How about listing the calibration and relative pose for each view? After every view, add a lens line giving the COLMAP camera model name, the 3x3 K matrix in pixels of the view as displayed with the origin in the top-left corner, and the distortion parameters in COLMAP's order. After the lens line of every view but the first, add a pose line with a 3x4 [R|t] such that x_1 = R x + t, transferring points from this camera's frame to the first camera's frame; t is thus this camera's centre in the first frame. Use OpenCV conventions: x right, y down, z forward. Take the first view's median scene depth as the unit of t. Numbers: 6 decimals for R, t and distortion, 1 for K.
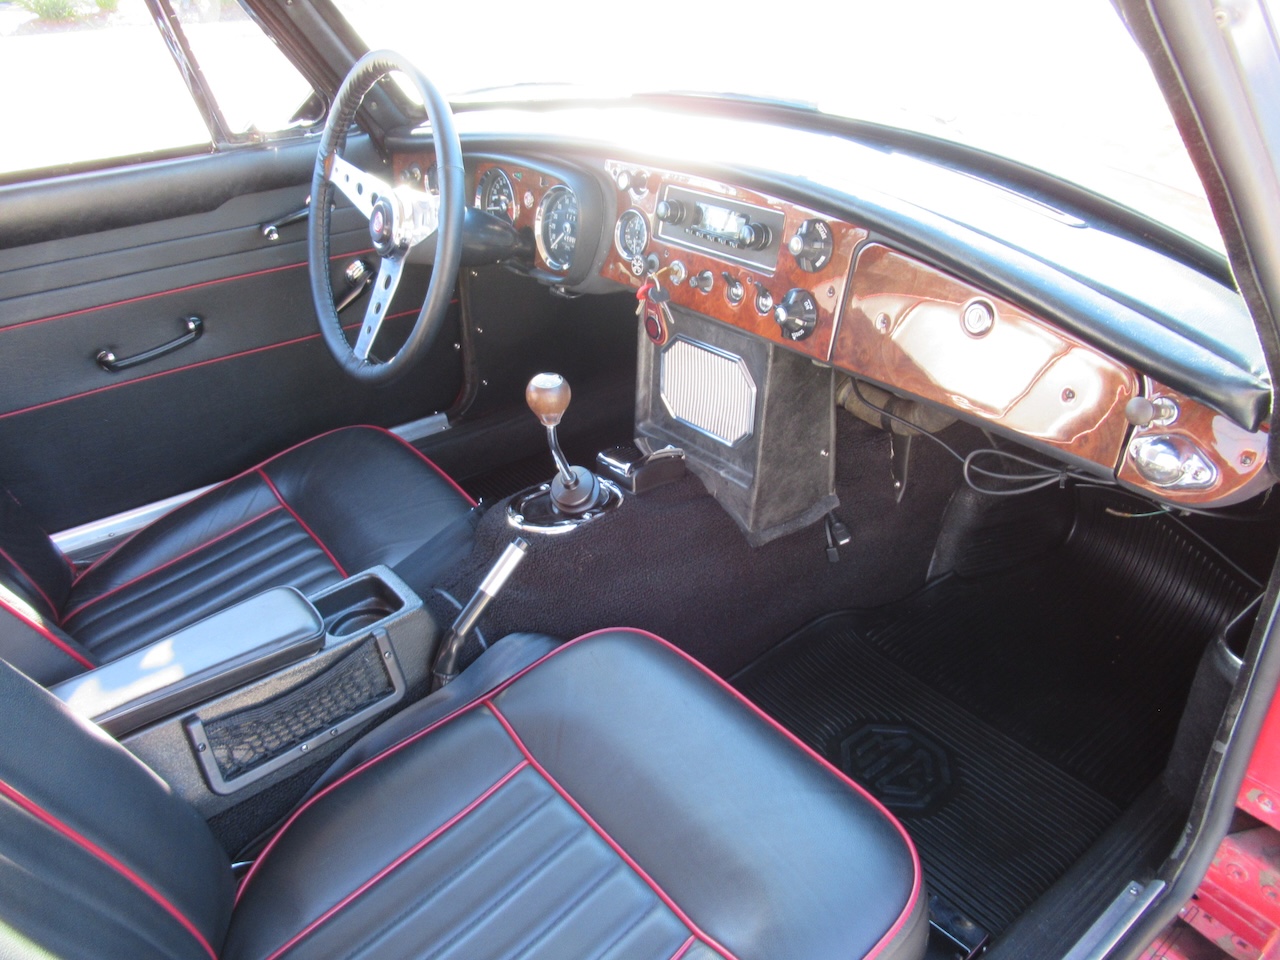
lens RADIAL K [[956.2, 0, 640.0], [0, 956.2, 480.0], [0, 0, 1]] dist [-0.013326, 0.009585]
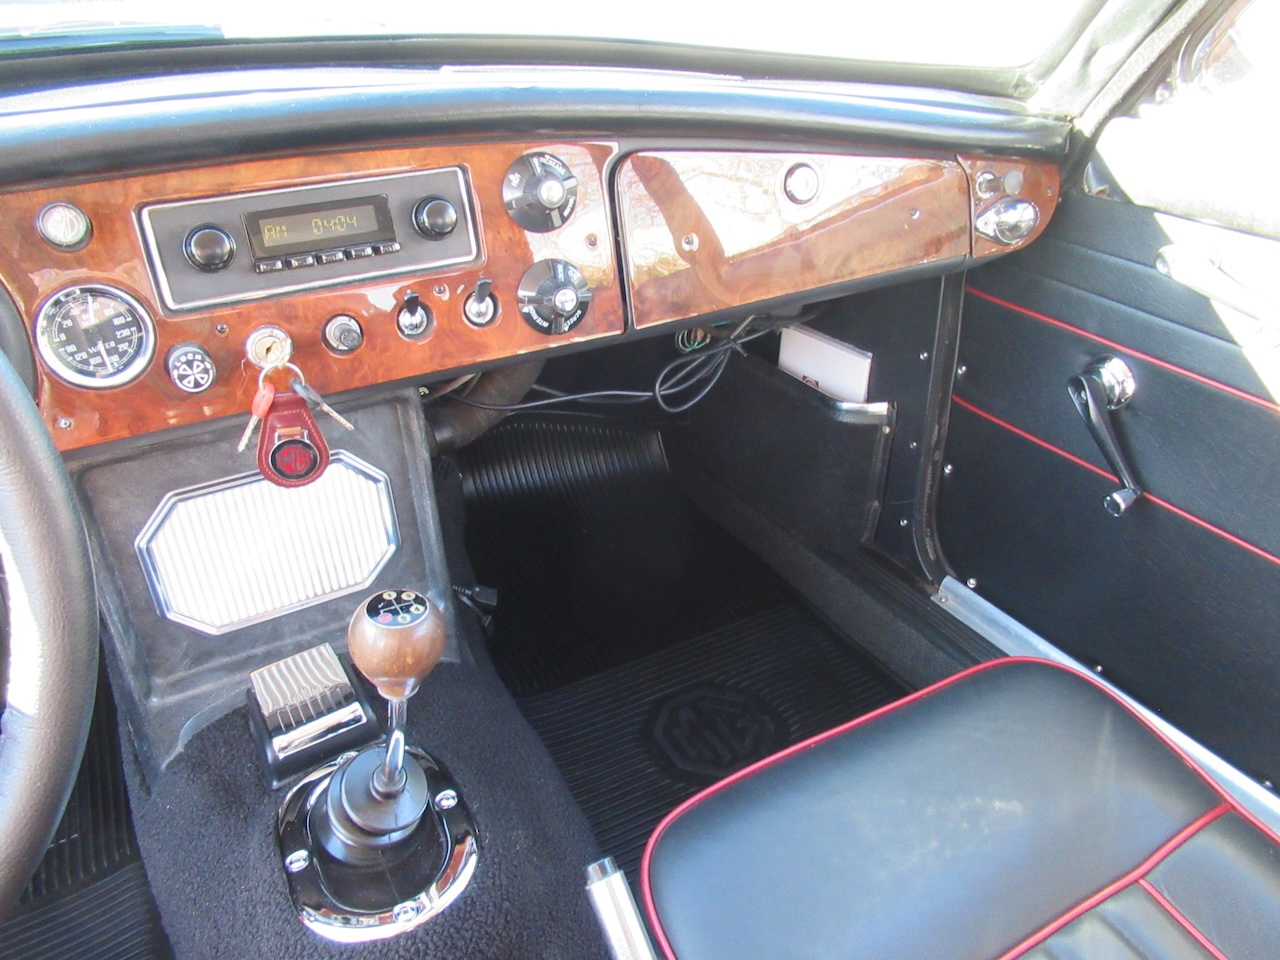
lens RADIAL K [[956.2, 0, 640.0], [0, 956.2, 480.0], [0, 0, 1]] dist [-0.013326, 0.009585]
pose [[0.162772, -0.469815, 0.867629, -0.464489], [0.493407, 0.800265, 0.340772, -0.261508], [-0.854433, 0.372626, 0.362070, 0.722239]]
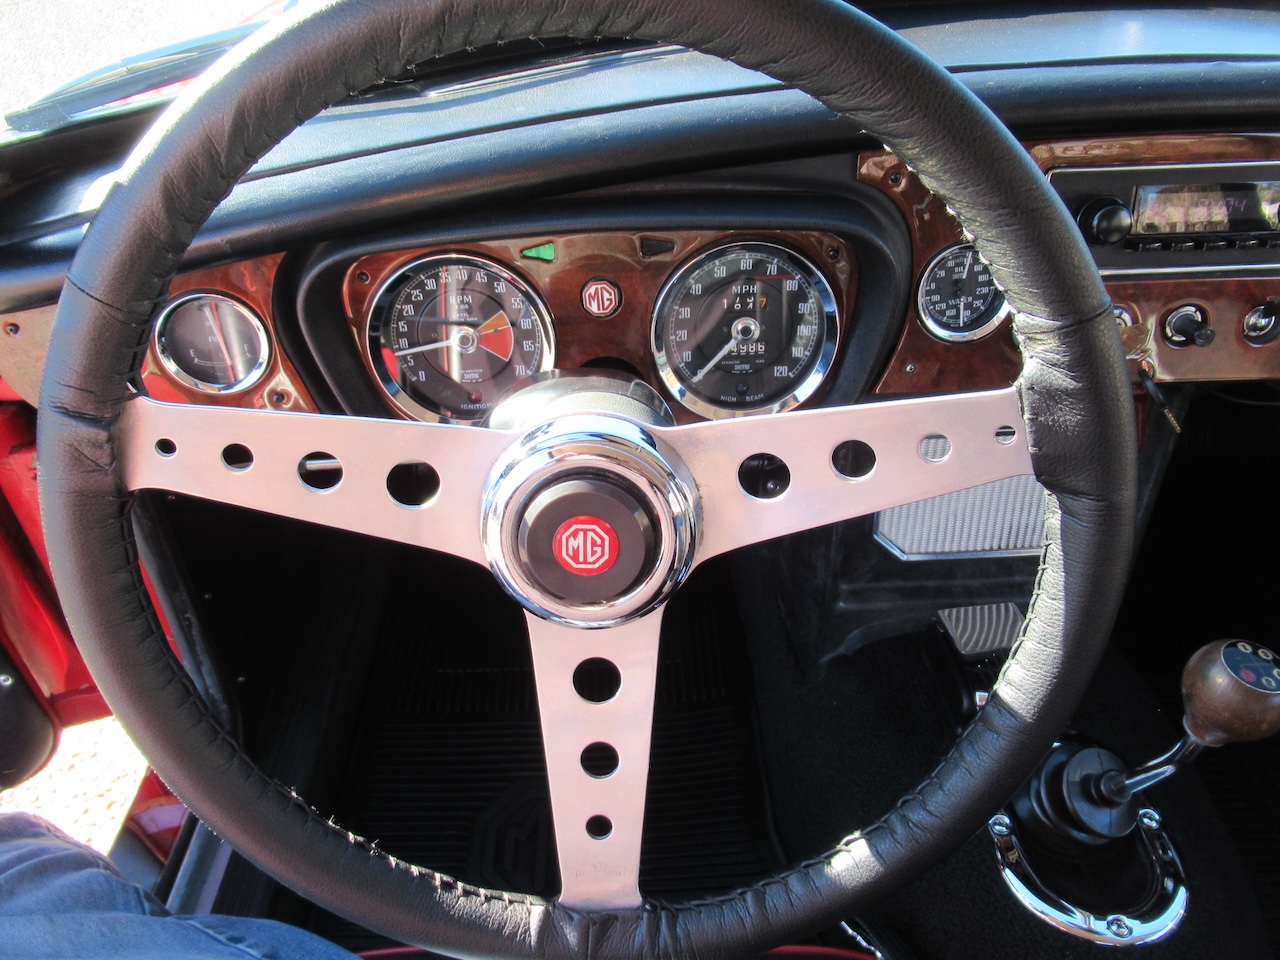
lens RADIAL K [[956.2, 0, 640.0], [0, 956.2, 480.0], [0, 0, 1]] dist [-0.013326, 0.009585]
pose [[0.604812, -0.476120, 0.638367, -0.522246], [0.397441, 0.875096, 0.276131, -0.420598], [-0.690104, 0.086706, 0.718498, 0.887991]]
